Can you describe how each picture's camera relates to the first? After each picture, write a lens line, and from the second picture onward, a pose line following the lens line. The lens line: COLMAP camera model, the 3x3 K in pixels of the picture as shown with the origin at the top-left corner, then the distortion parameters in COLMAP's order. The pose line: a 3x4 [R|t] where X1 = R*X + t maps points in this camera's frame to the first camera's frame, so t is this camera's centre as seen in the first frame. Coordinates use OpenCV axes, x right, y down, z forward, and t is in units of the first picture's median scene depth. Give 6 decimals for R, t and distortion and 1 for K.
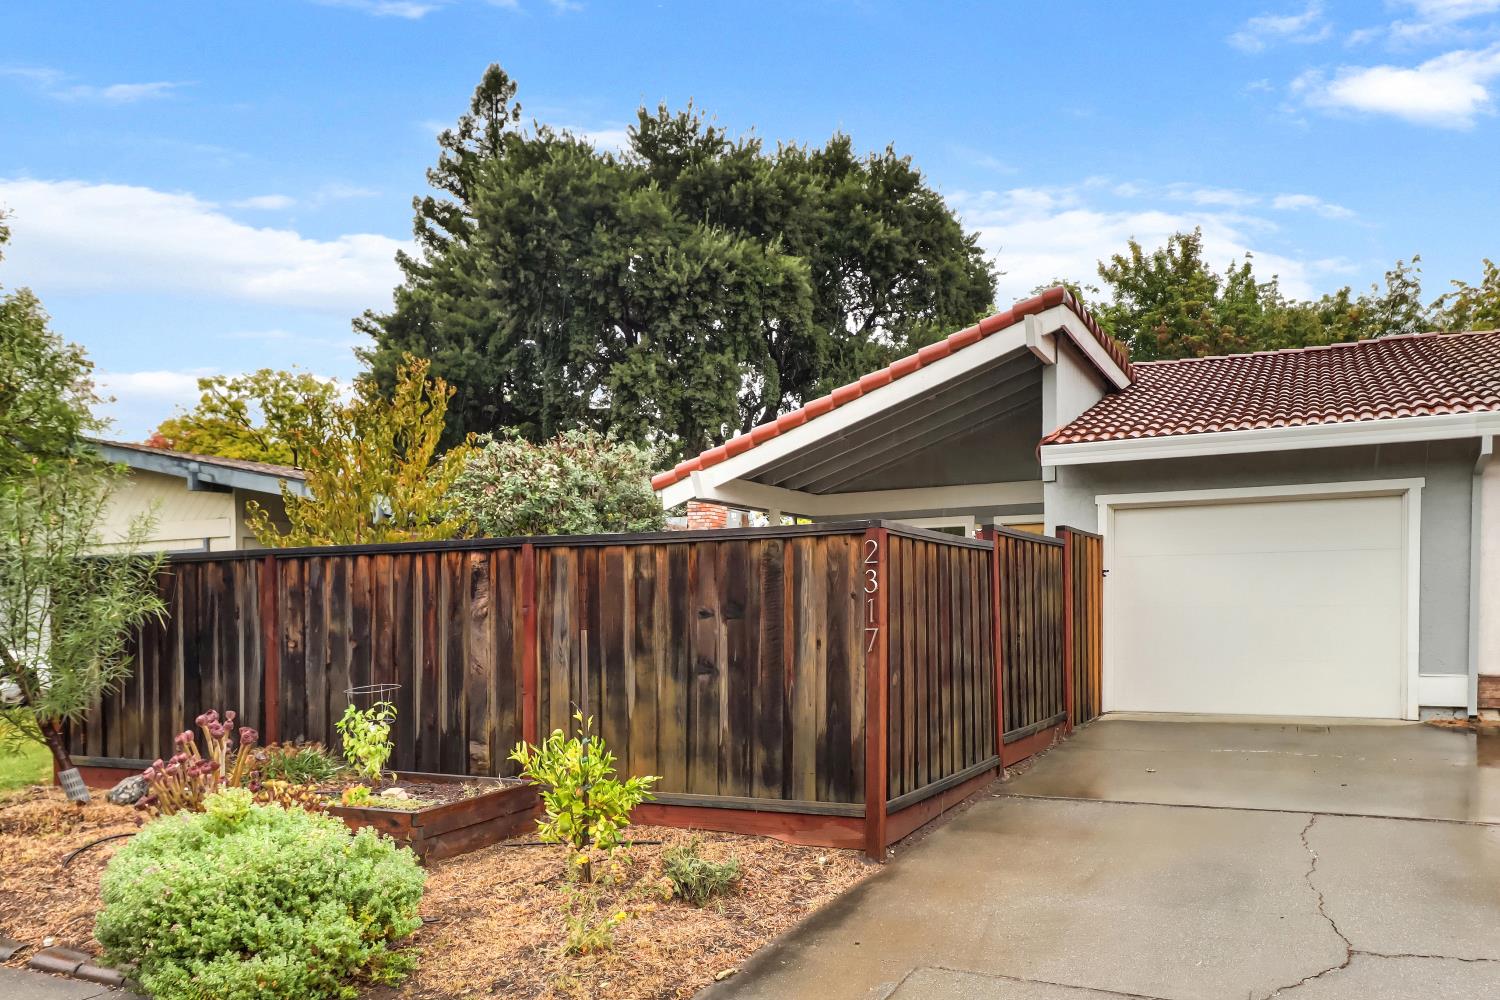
lens RADIAL K [[1104.5, 0, 811.0], [0, 1104.5, 609.4], [0, 0, 1]] dist [0.008954, 0.001242]
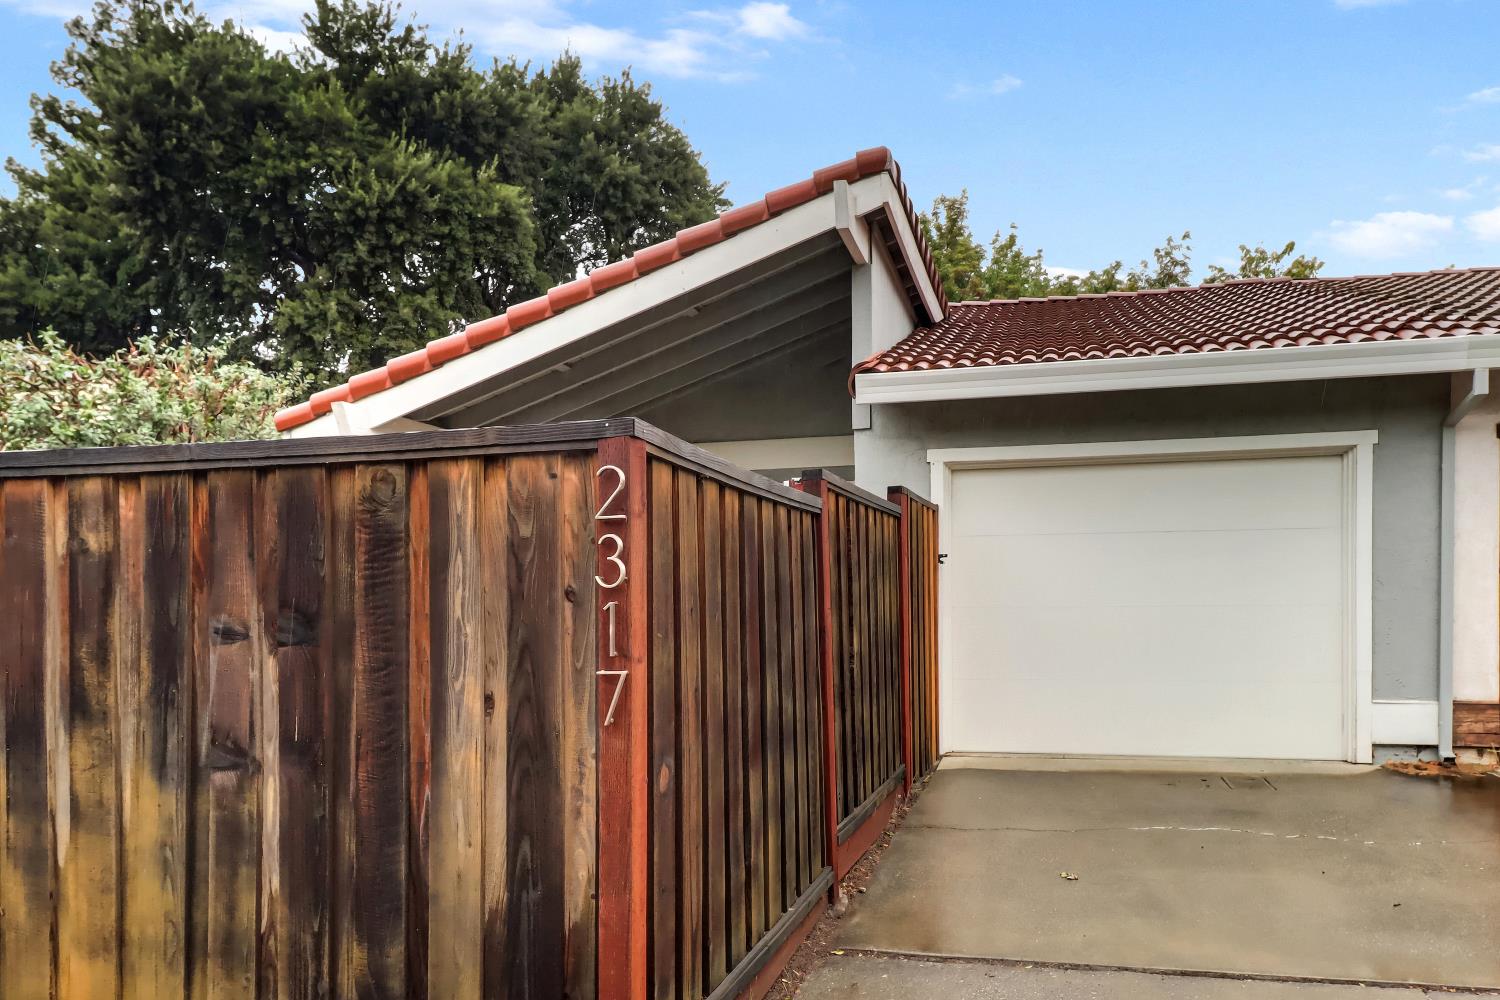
lens RADIAL K [[1104.5, 0, 811.0], [0, 1104.5, 609.4], [0, 0, 1]] dist [0.008954, 0.001242]
pose [[0.971684, -0.001746, 0.236278, 0.013566], [-0.000147, 0.999968, 0.007994, -0.004805], [-0.236284, -0.007802, 0.971653, 0.268169]]
